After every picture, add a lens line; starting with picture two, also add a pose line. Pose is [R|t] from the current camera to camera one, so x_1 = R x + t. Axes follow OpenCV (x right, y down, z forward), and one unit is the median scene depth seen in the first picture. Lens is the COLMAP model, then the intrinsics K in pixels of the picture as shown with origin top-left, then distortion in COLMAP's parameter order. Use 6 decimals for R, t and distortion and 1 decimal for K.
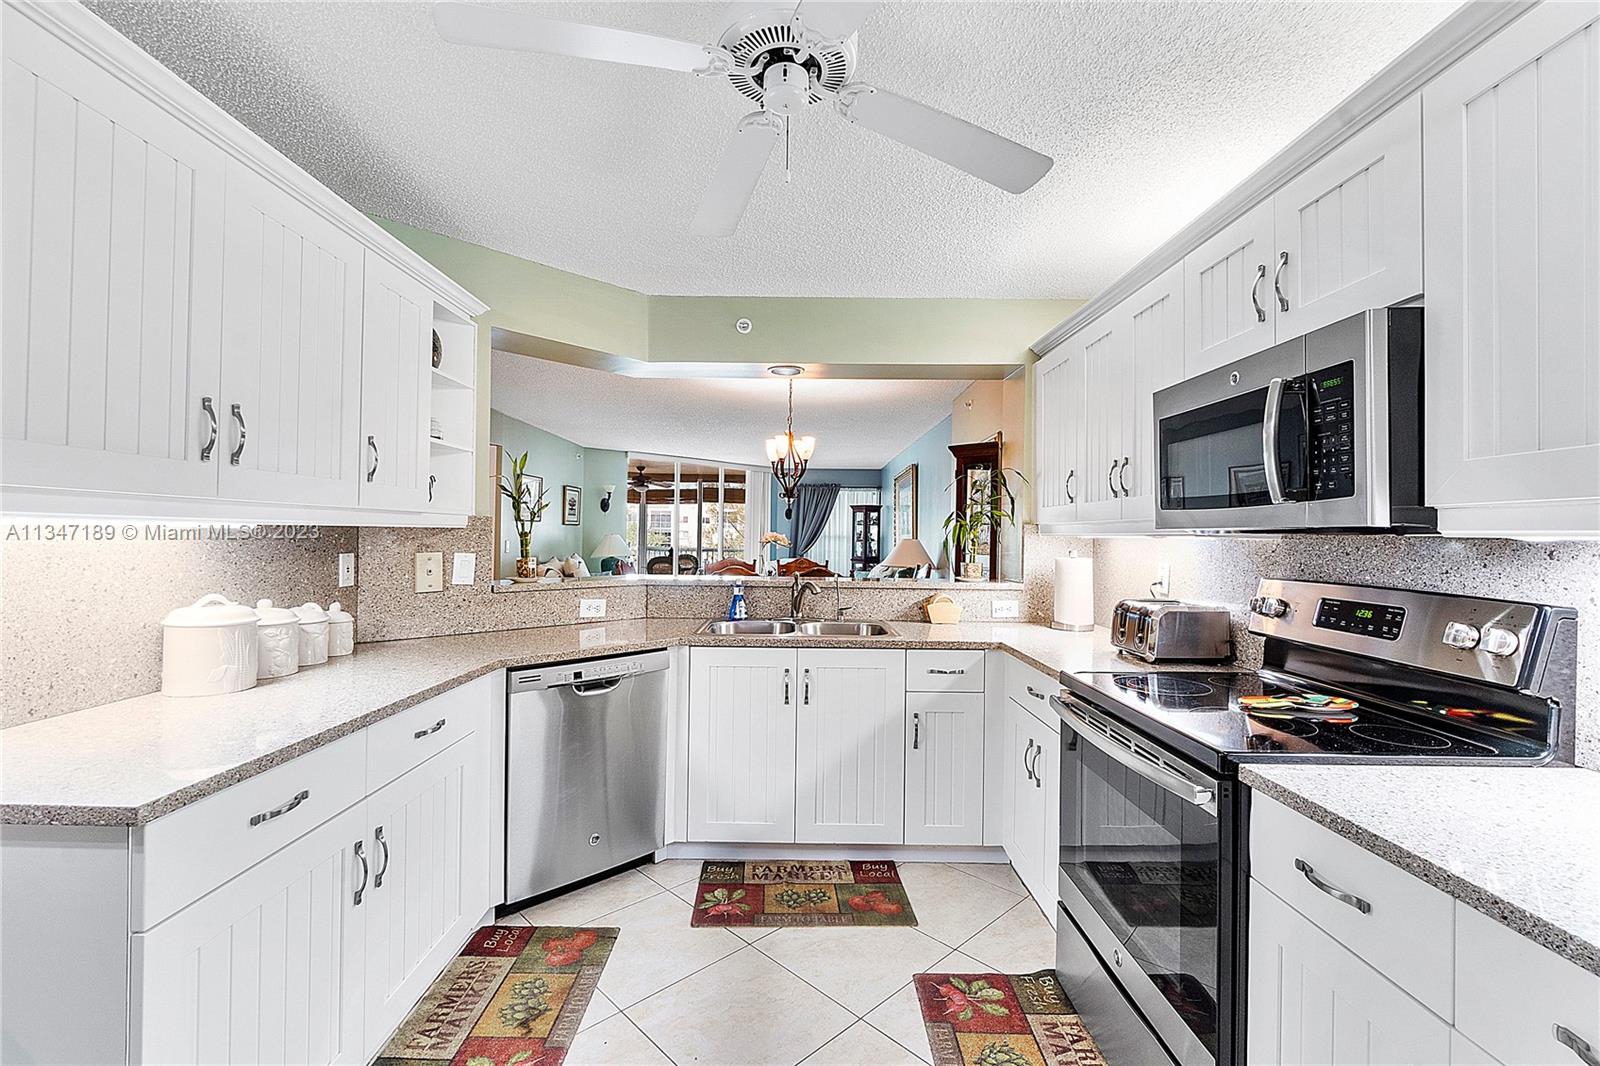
lens RADIAL K [[695.2, 0, 788.8], [0, 695.2, 532.2], [0, 0, 1]] dist [-0.000953, 0.000386]
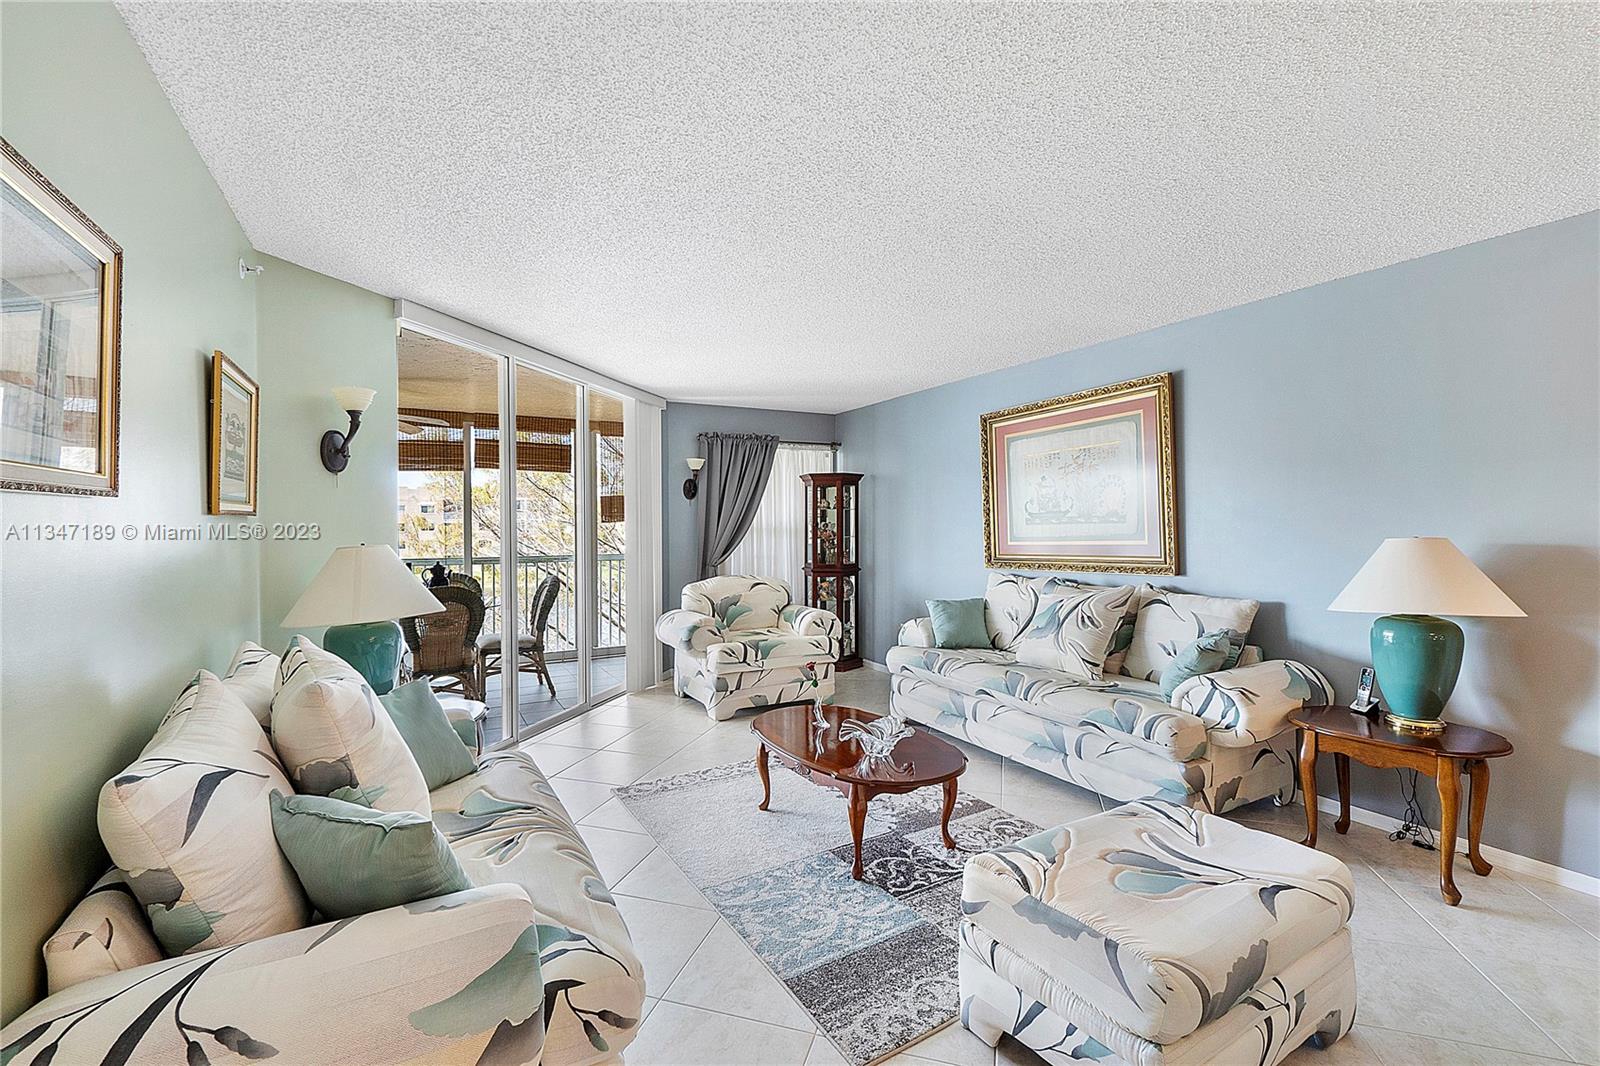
lens RADIAL K [[695.2, 0, 779.4], [0, 695.2, 528.4], [0, 0, 1]] dist [-0.000953, 0.000386]
pose [[0.872729, -0.023987, 0.487615, -0.850123], [0.016361, 0.999668, 0.019892, -0.024790], [-0.487930, -0.009383, 0.872832, 2.168317]]
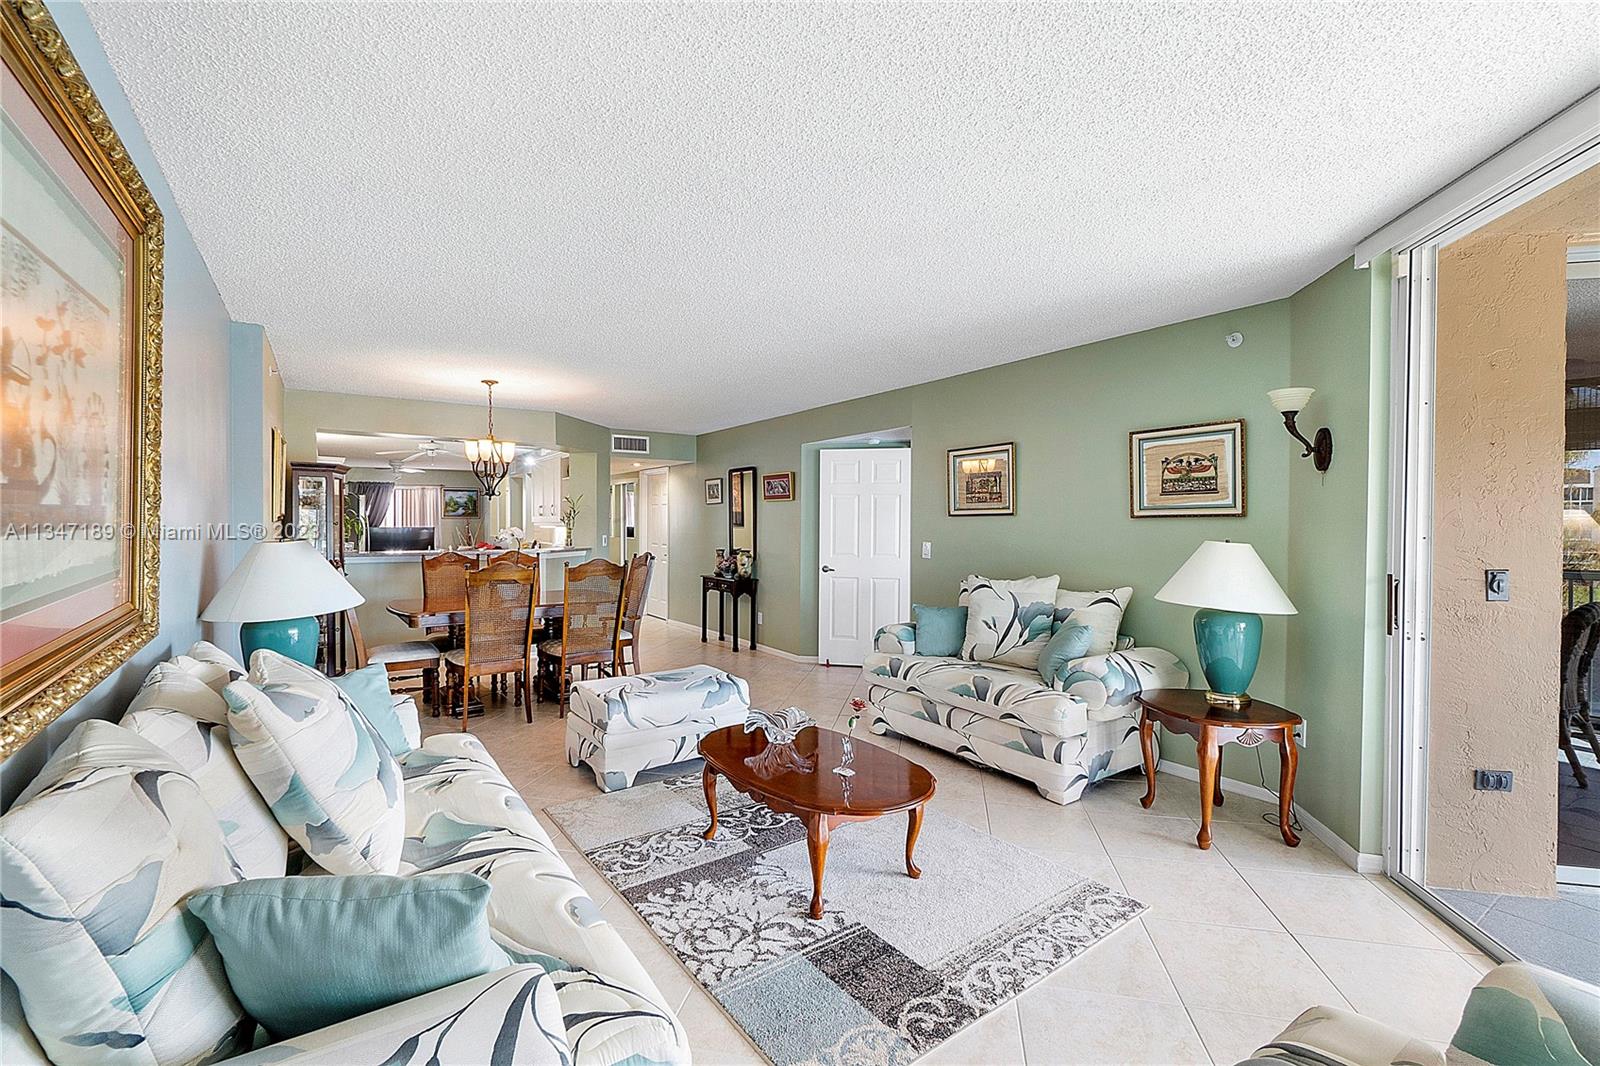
lens RADIAL K [[695.2, 0, 779.2], [0, 695.2, 530.3], [0, 0, 1]] dist [-0.000953, 0.000386]
pose [[-0.828693, -0.013463, -0.559541, 0.398542], [-0.013082, 0.999903, -0.004683, 0.006376], [0.559550, 0.003439, -0.828789, 3.913306]]
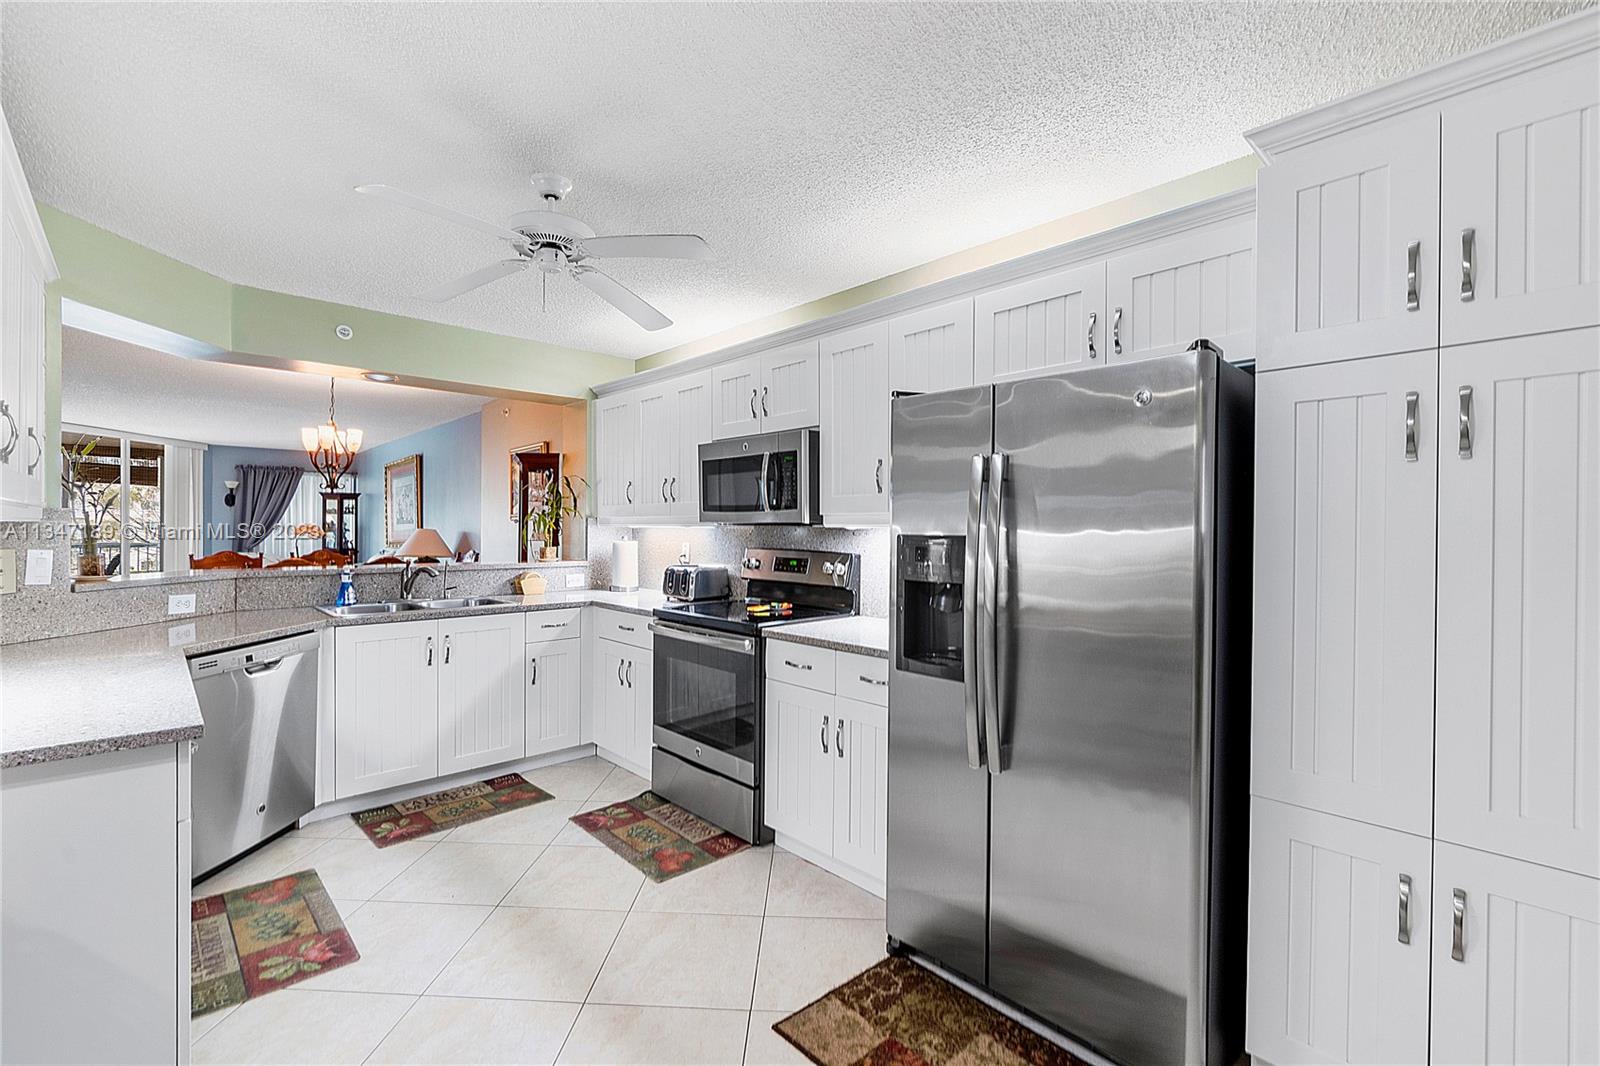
lens RADIAL K [[695.2, 0, 787.8], [0, 695.2, 535.9], [0, 0, 1]] dist [-0.000953, 0.000386]
pose [[0.724356, -0.015663, 0.689248, -0.390075], [0.000009, 0.999742, 0.022708, -0.007954], [-0.689426, -0.016443, 0.724169, -0.316336]]
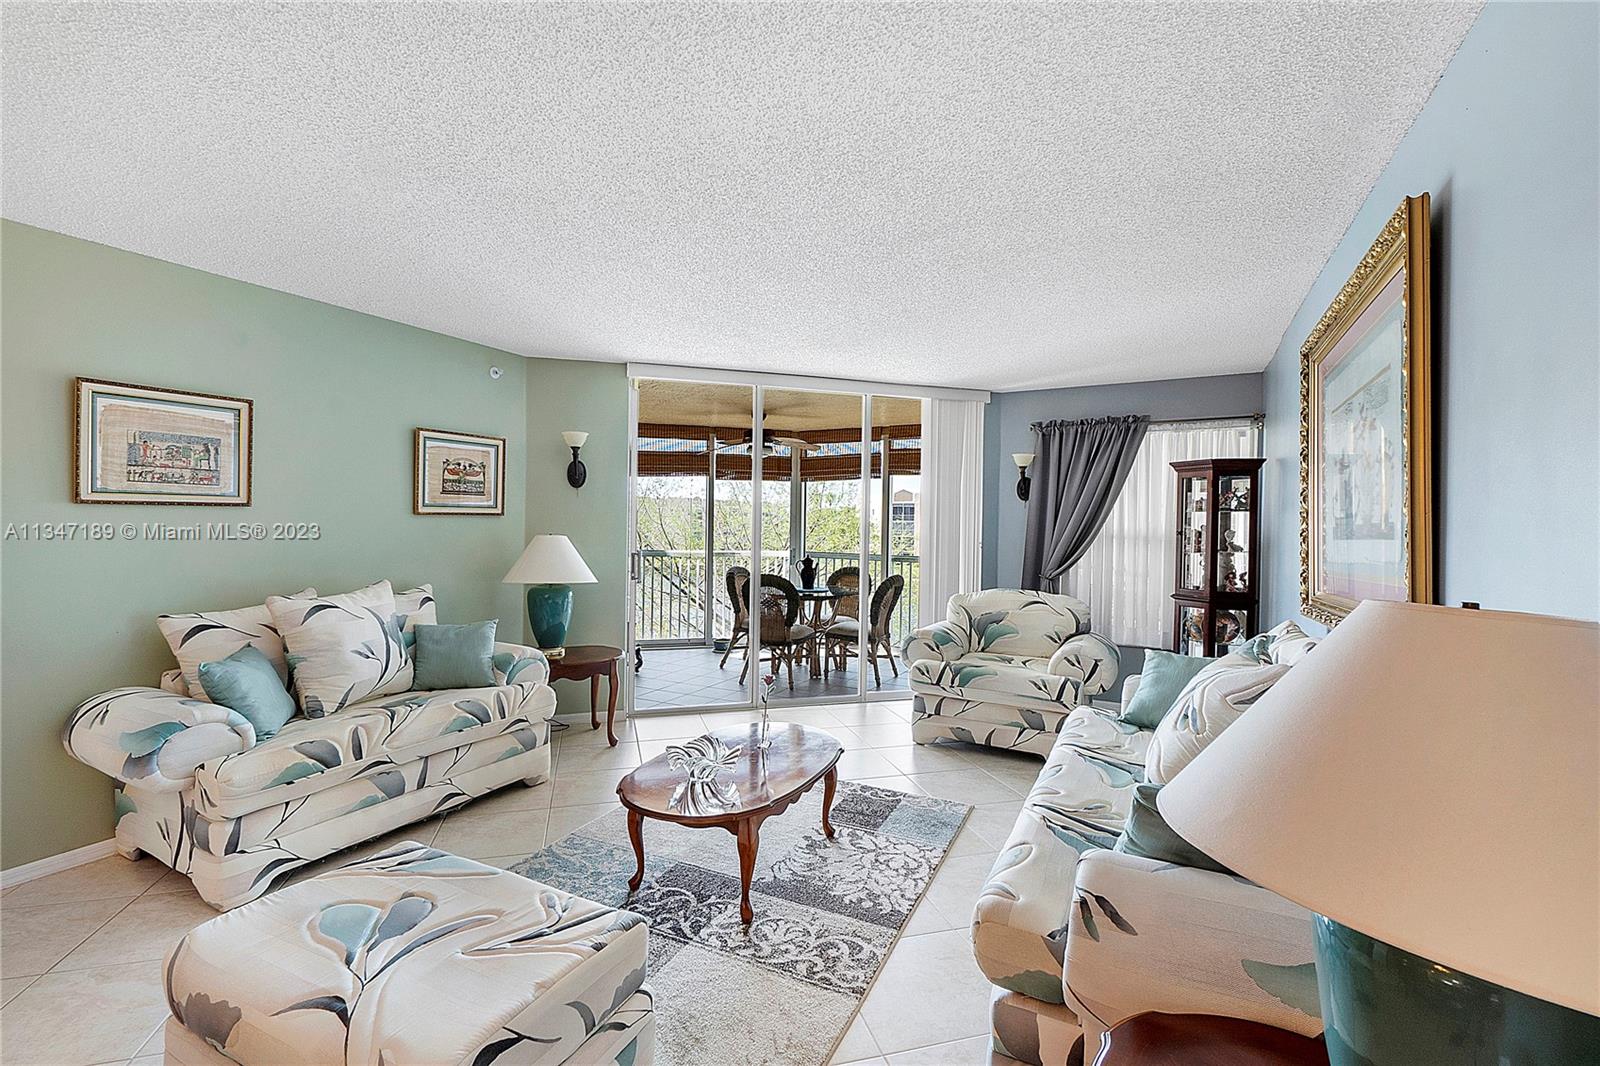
lens RADIAL K [[695.2, 0, 791.0], [0, 695.2, 527.6], [0, 0, 1]] dist [-0.000953, 0.000386]
pose [[0.886700, -0.000234, -0.462345, 0.327172], [0.002910, 0.999983, 0.005074, -0.013569], [0.462336, -0.005845, 0.886685, 2.214810]]
